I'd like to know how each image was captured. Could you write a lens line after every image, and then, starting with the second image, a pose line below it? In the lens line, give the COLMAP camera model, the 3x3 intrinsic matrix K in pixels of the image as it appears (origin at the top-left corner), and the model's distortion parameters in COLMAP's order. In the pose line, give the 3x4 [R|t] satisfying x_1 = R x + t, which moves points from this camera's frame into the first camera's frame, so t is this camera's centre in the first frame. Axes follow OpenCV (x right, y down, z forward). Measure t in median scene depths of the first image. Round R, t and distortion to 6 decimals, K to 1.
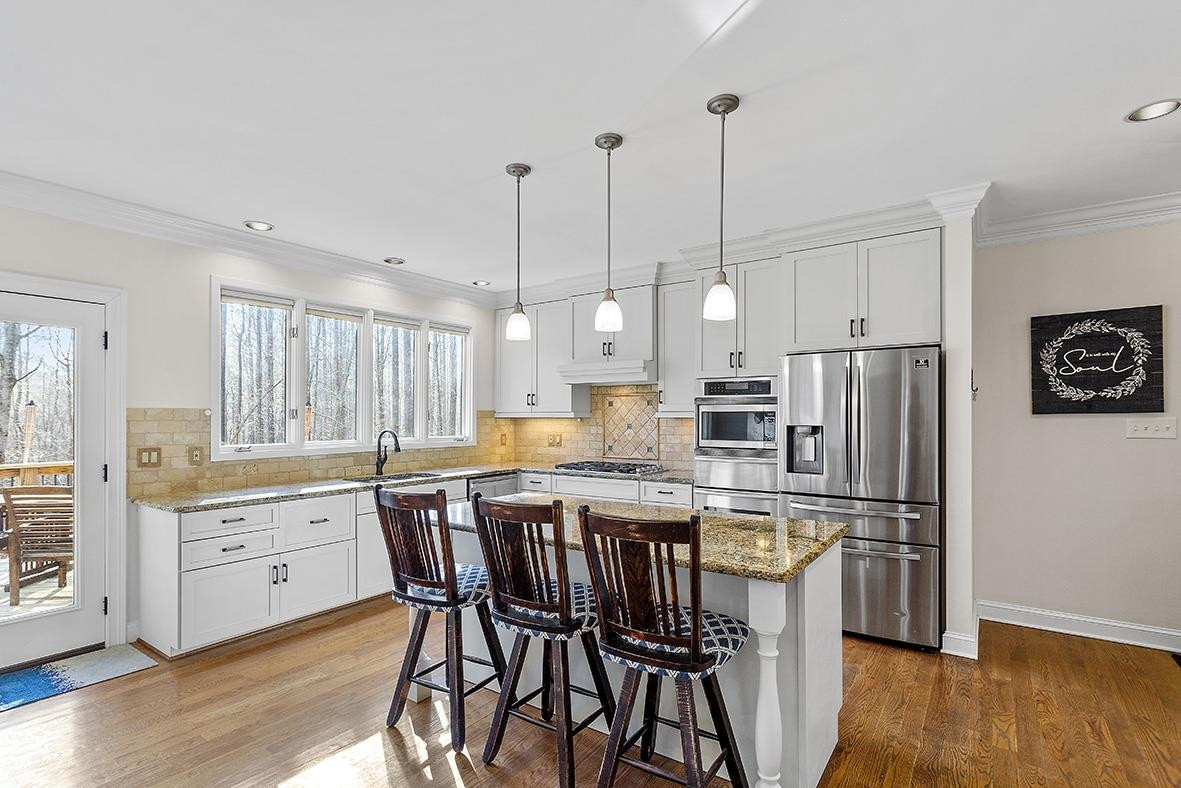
lens RADIAL K [[566.6, 0, 577.6], [0, 566.6, 413.9], [0, 0, 1]] dist [-0.004583, 0.002268]
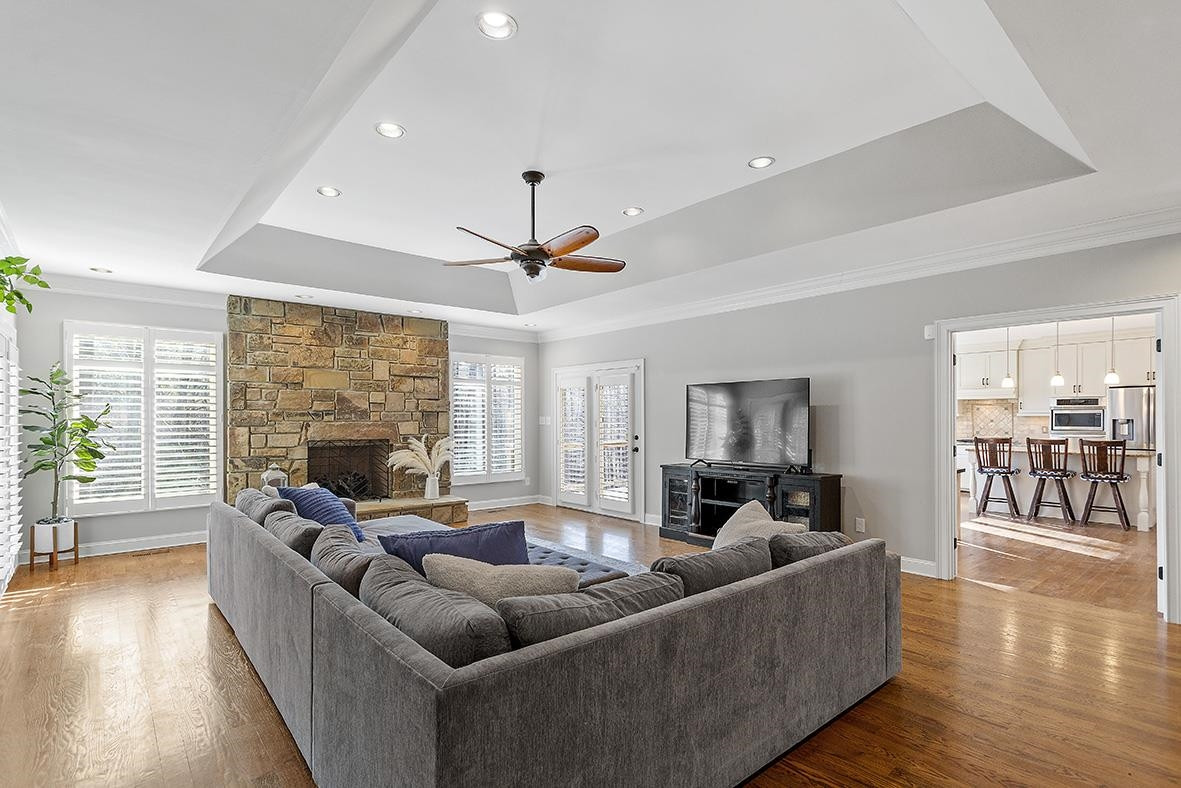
lens RADIAL K [[566.6, 0, 592.8], [0, 566.6, 418.1], [0, 0, 1]] dist [-0.004583, 0.002268]
pose [[0.972653, 0.000302, -0.232264, -0.953060], [0.001062, 0.999983, 0.005748, 0.000209], [0.232262, -0.005838, 0.972636, -1.423808]]
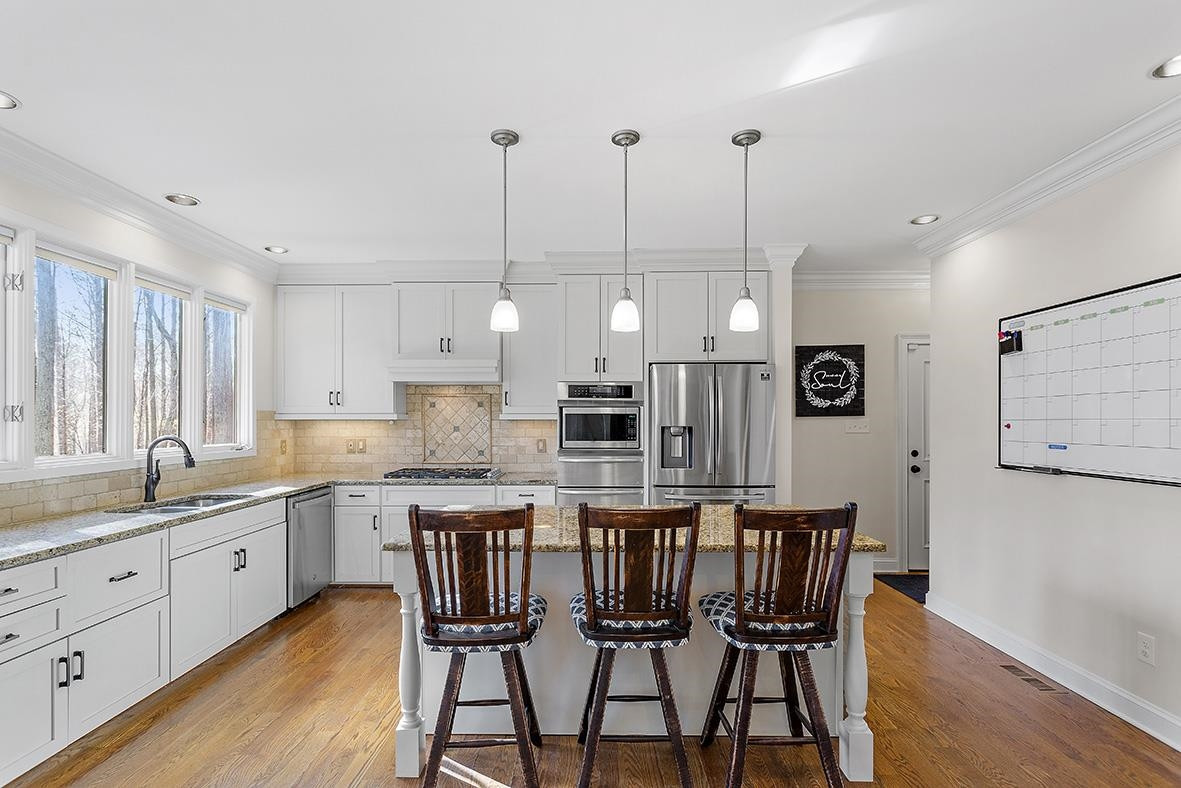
lens RADIAL K [[566.6, 0, 575.7], [0, 566.6, 421.4], [0, 0, 1]] dist [-0.004583, 0.002268]
pose [[0.825446, -0.001485, 0.564478, -0.343777], [-0.002488, 0.999977, 0.006269, 0.003471], [-0.564475, -0.006580, 0.825424, 0.140508]]
